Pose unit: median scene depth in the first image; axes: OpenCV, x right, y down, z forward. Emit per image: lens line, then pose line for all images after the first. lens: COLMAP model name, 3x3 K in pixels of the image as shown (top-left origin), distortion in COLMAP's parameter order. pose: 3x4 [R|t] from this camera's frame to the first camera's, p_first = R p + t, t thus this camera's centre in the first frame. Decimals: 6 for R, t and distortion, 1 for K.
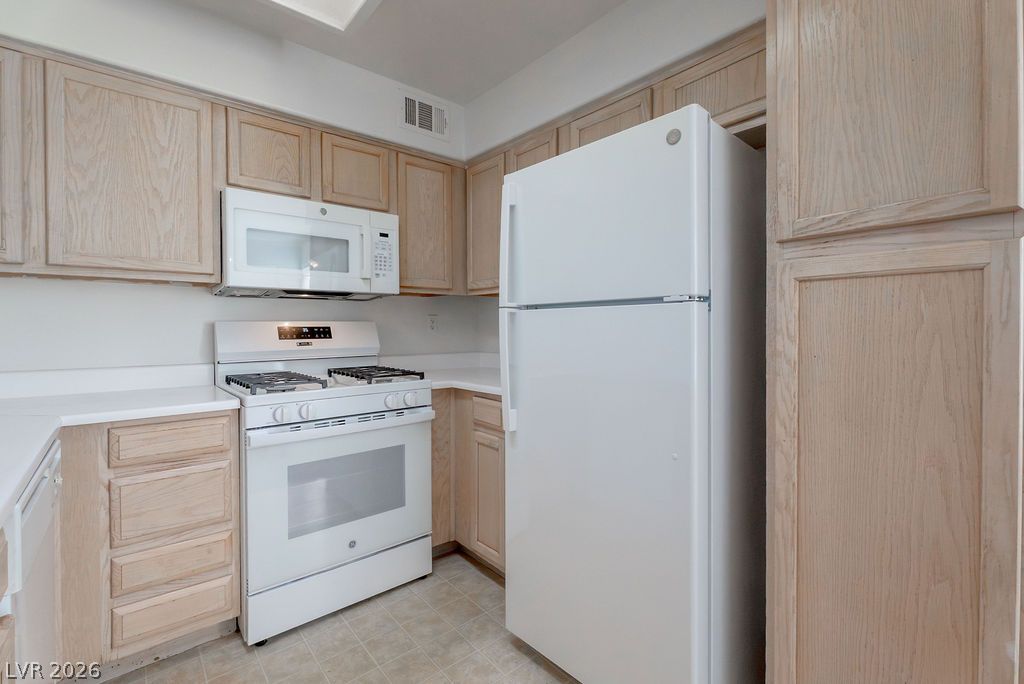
lens RADIAL K [[455.5, 0, 510.3], [0, 455.5, 326.8], [0, 0, 1]] dist [-0.001859, 0.000203]
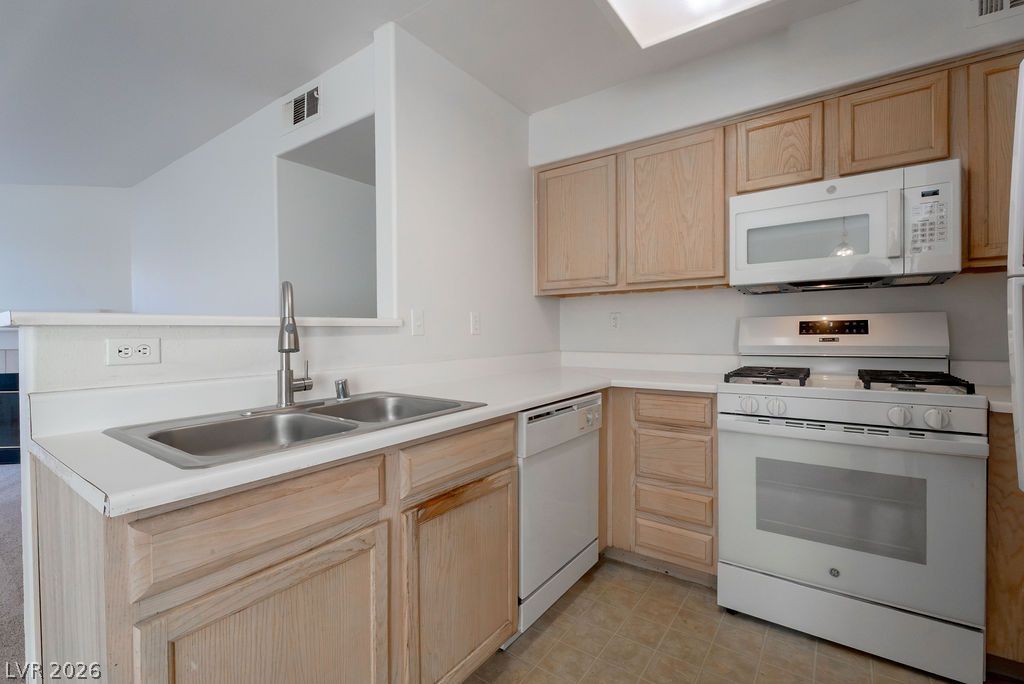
lens RADIAL K [[457.0, 0, 510.4], [0, 457.0, 330.3], [0, 0, 1]] dist [0.002362, 0.000146]
pose [[0.237037, -0.004895, -0.971488, 0.340580], [0.008717, 0.999958, -0.002912, 0.019393], [0.971462, -0.007778, 0.237070, 0.203672]]
